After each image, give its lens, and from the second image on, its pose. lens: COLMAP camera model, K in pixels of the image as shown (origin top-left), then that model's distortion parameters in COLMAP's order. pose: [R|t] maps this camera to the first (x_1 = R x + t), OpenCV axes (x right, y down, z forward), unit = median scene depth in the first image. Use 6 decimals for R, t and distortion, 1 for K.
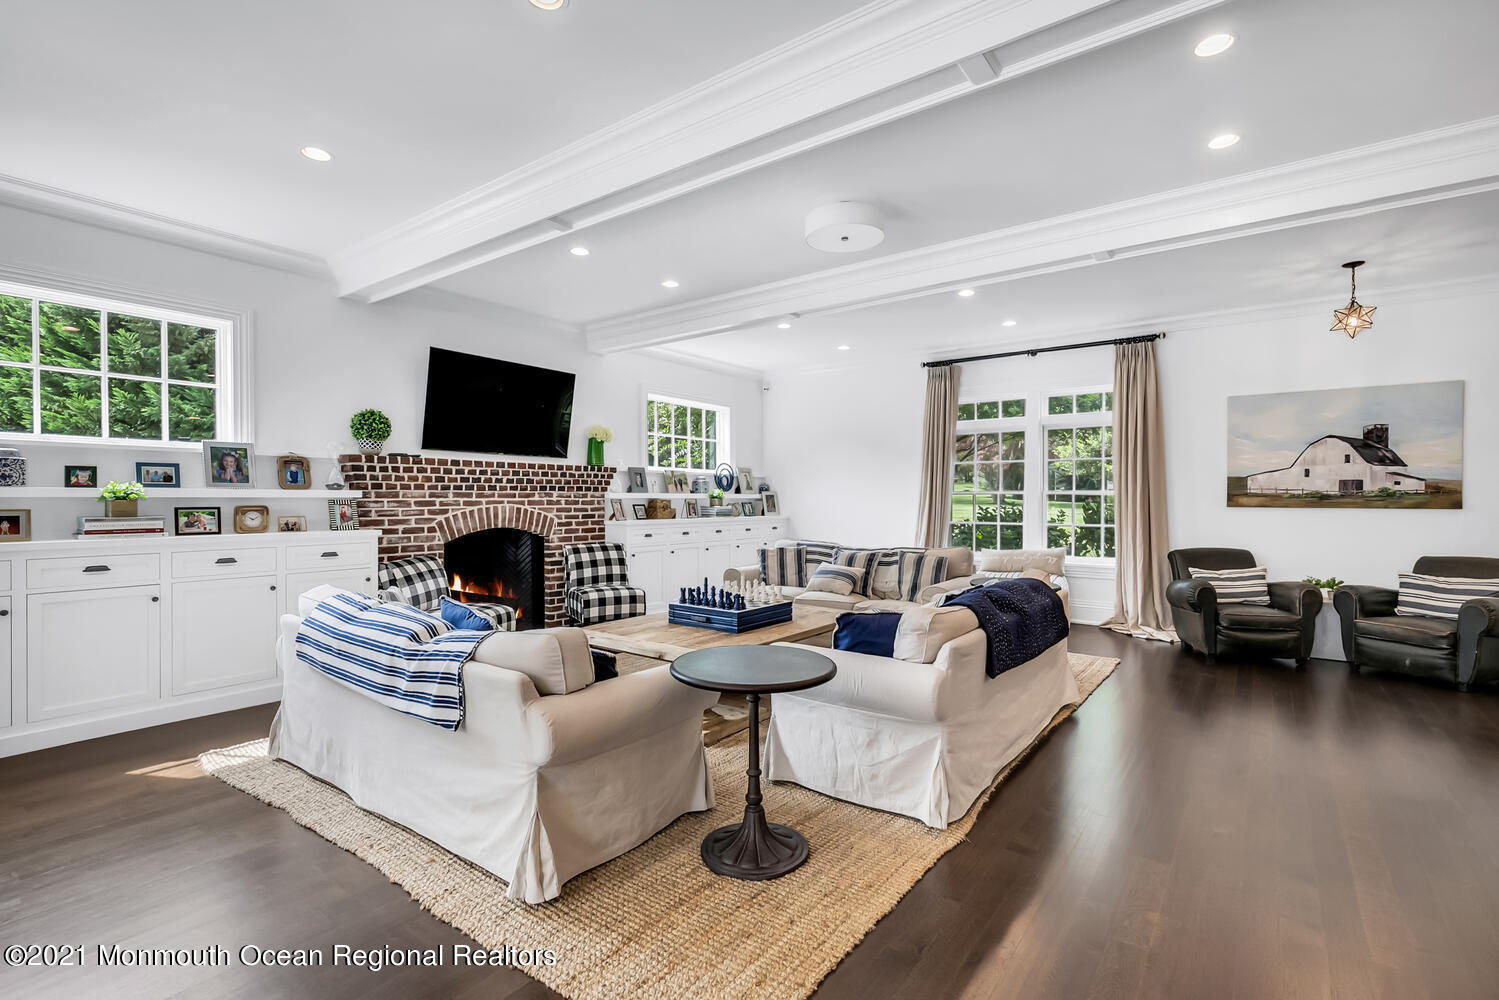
lens RADIAL K [[707.4, 0, 755.5], [0, 707.4, 508.1], [0, 0, 1]] dist [0.033494, -0.000346]
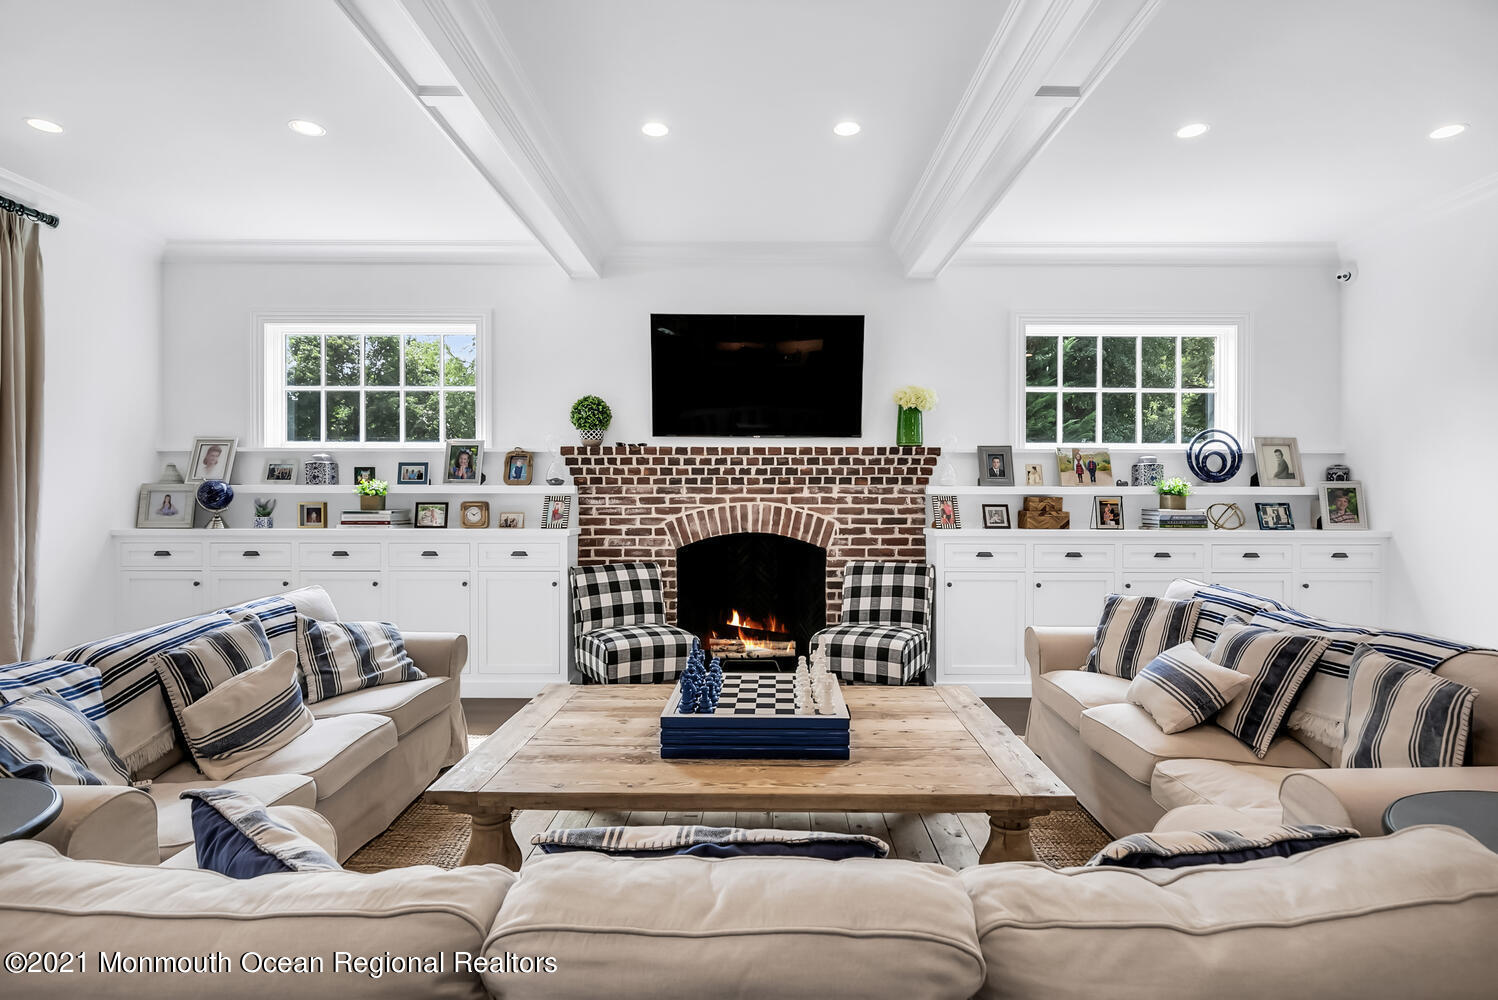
lens RADIAL K [[784.3, 0, 742.9], [0, 784.3, 506.7], [0, 0, 1]] dist [0.019905, -0.002549]
pose [[0.592562, 0.013166, -0.805417, 0.303947], [-0.012502, 0.999896, 0.007147, -0.006132], [0.805428, 0.005834, 0.592665, 0.461505]]
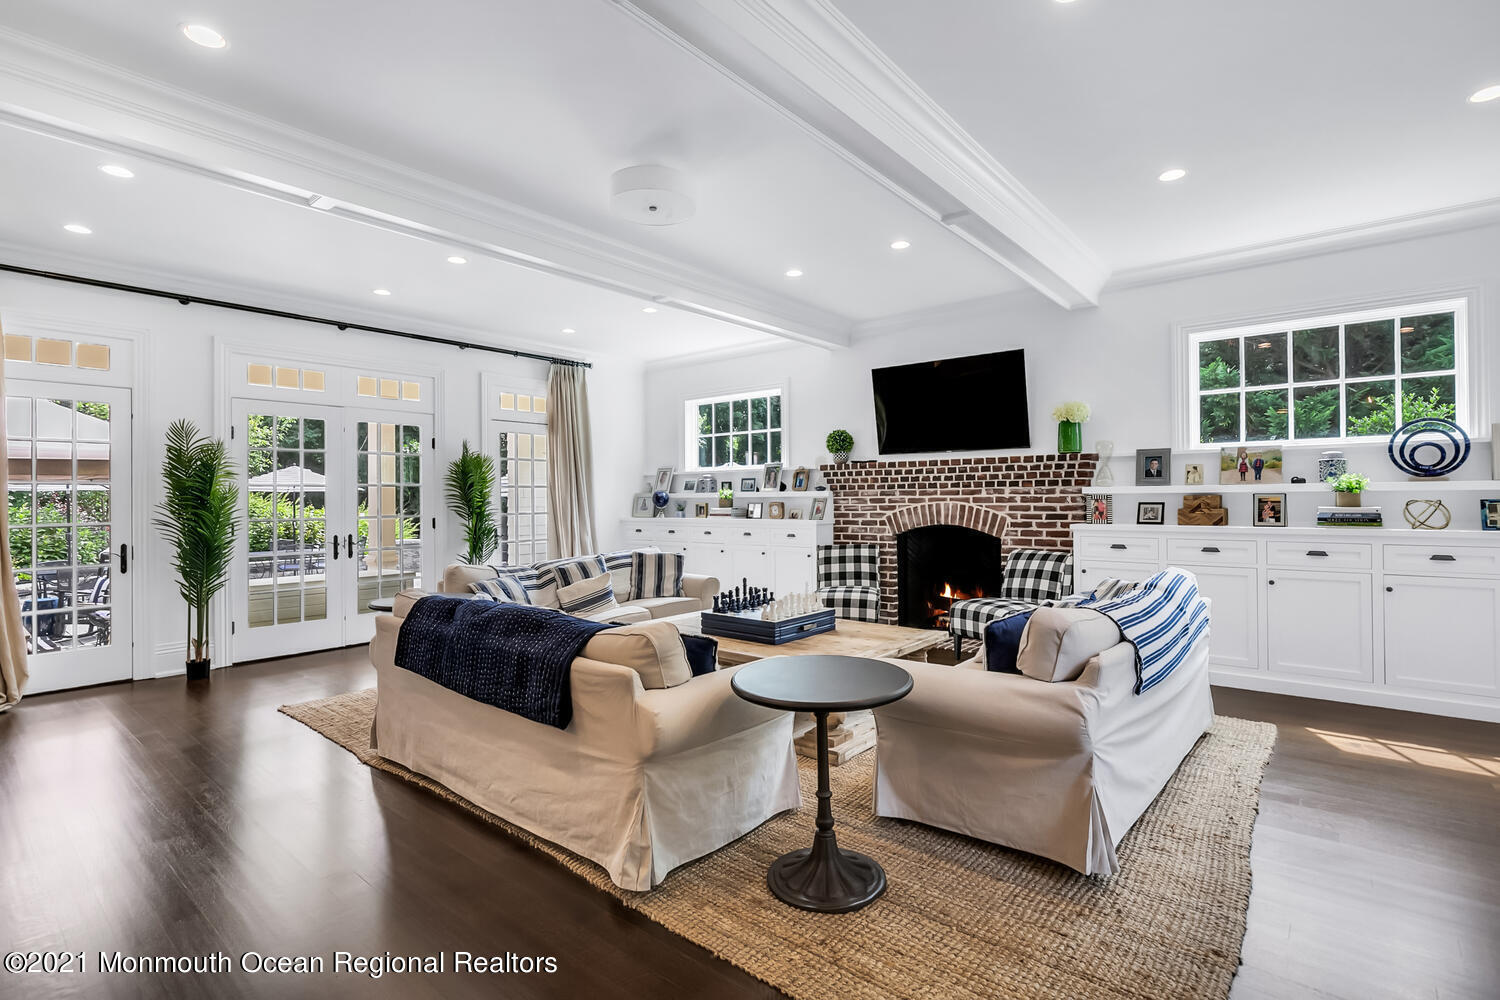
lens RADIAL K [[707.9, 0, 757.7], [0, 707.9, 498.4], [0, 0, 1]] dist [0.033494, -0.000346]
pose [[-0.043043, -0.001572, -0.999072, 0.631528], [-0.006804, 0.999976, -0.001280, -0.006275], [0.999050, 0.006742, -0.043053, 0.735369]]
